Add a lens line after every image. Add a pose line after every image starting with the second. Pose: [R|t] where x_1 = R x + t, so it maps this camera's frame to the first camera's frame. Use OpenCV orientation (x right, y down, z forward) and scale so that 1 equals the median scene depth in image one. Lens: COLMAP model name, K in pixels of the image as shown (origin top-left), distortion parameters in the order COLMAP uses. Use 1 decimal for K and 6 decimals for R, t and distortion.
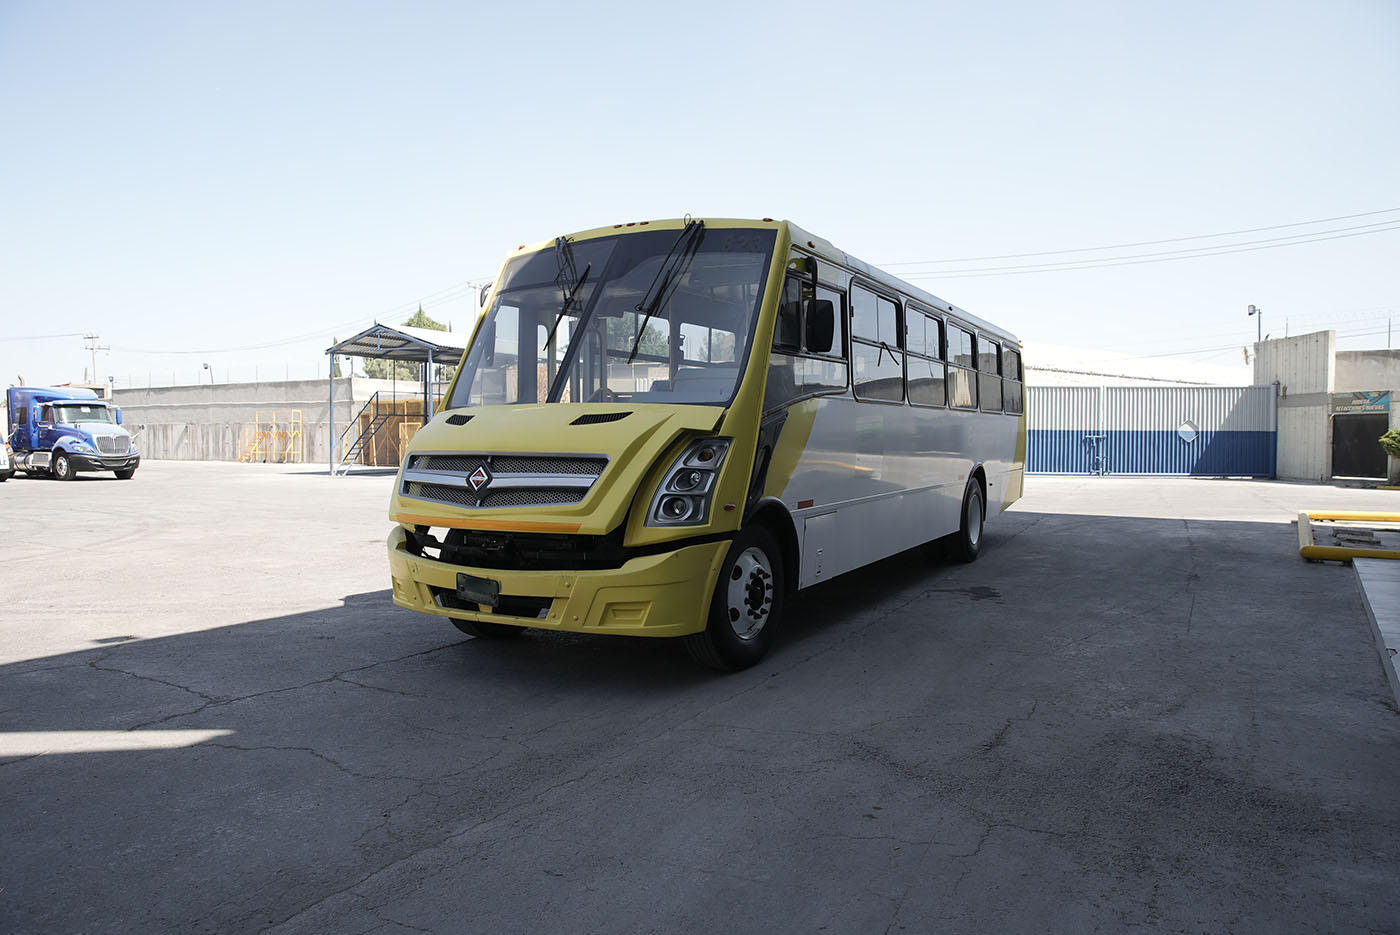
lens RADIAL K [[975.0, 0, 699.4], [0, 975.0, 467.0], [0, 0, 1]] dist [-0.001029, 0.000215]
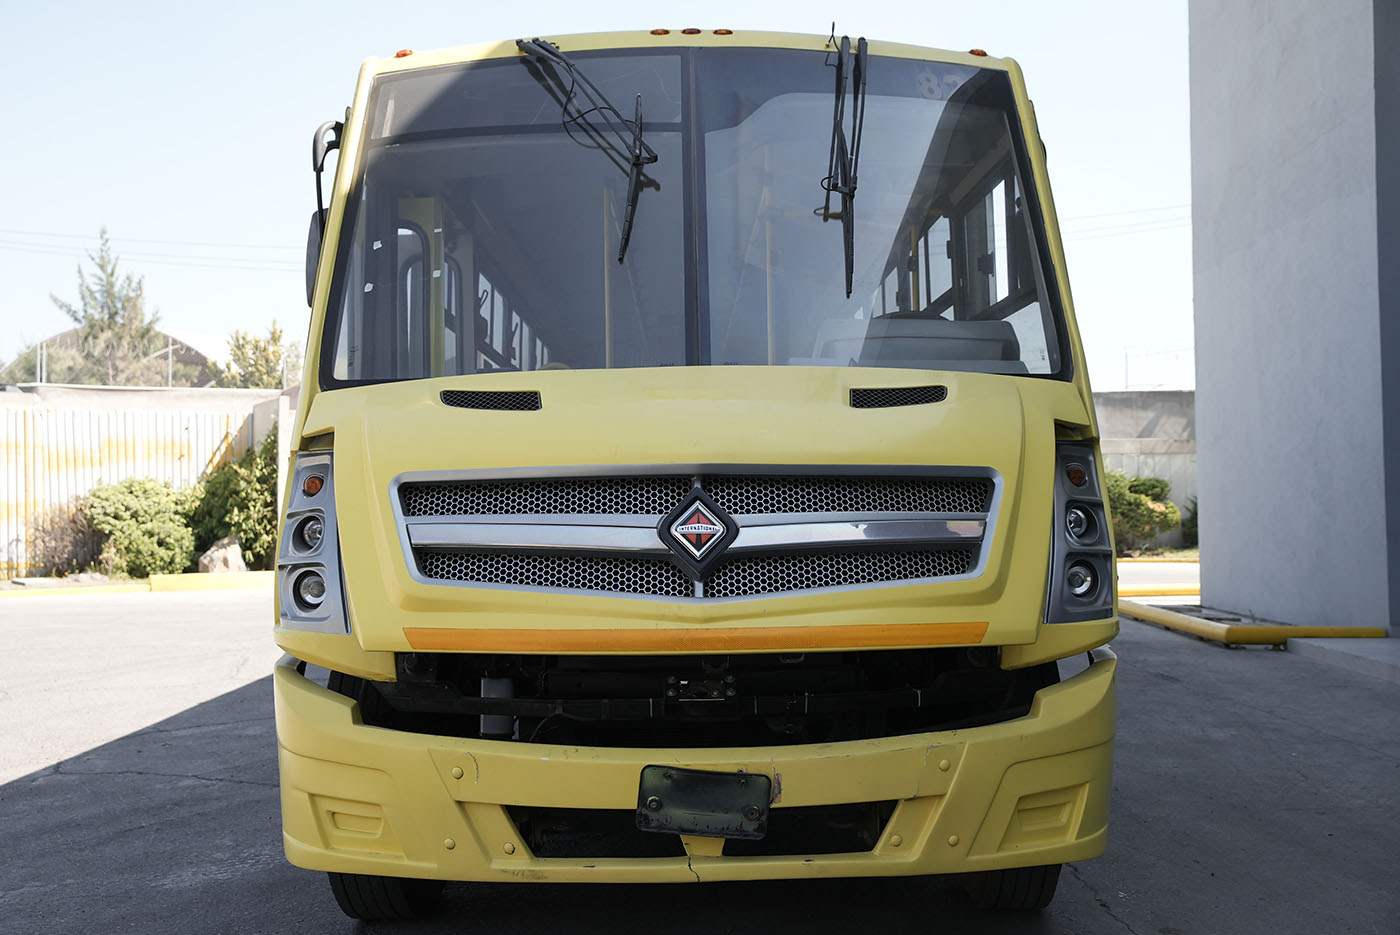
lens RADIAL K [[1398.6, 0, 700.2], [0, 1398.6, 469.5], [0, 0, 1]] dist [0.001043, 0.000000]
pose [[0.865021, 0.003571, 0.501723, -0.523221], [0.031219, 0.997654, -0.060926, 0.022847], [-0.500763, 0.068366, 0.862880, 0.487863]]
